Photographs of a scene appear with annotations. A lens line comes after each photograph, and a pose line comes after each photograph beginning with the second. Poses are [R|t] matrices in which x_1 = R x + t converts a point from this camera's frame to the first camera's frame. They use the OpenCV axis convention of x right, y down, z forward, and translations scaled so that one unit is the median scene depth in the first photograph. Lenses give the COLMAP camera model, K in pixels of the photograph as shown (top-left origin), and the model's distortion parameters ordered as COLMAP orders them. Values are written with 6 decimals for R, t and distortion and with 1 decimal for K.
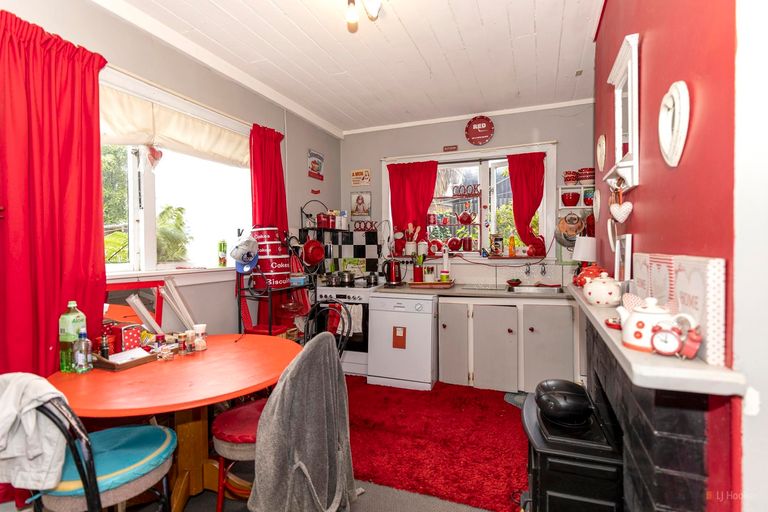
lens RADIAL K [[386.1, 0, 392.2], [0, 386.1, 242.1], [0, 0, 1]] dist [0.002234, 0.000302]
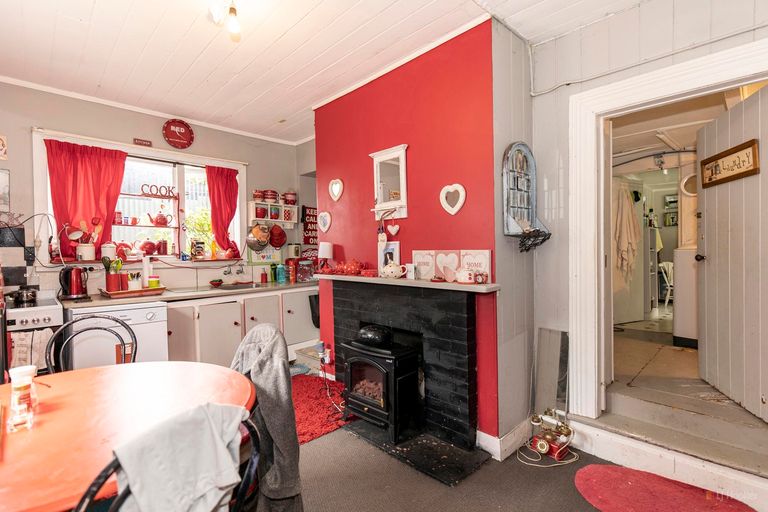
lens RADIAL K [[386.1, 0, 392.2], [0, 386.1, 242.1], [0, 0, 1]] dist [0.002234, 0.000302]
pose [[0.375644, 0.025394, 0.926416, -0.496495], [-0.005431, 0.999668, -0.025199, 0.013111], [-0.926748, 0.004435, 0.375657, 0.117688]]
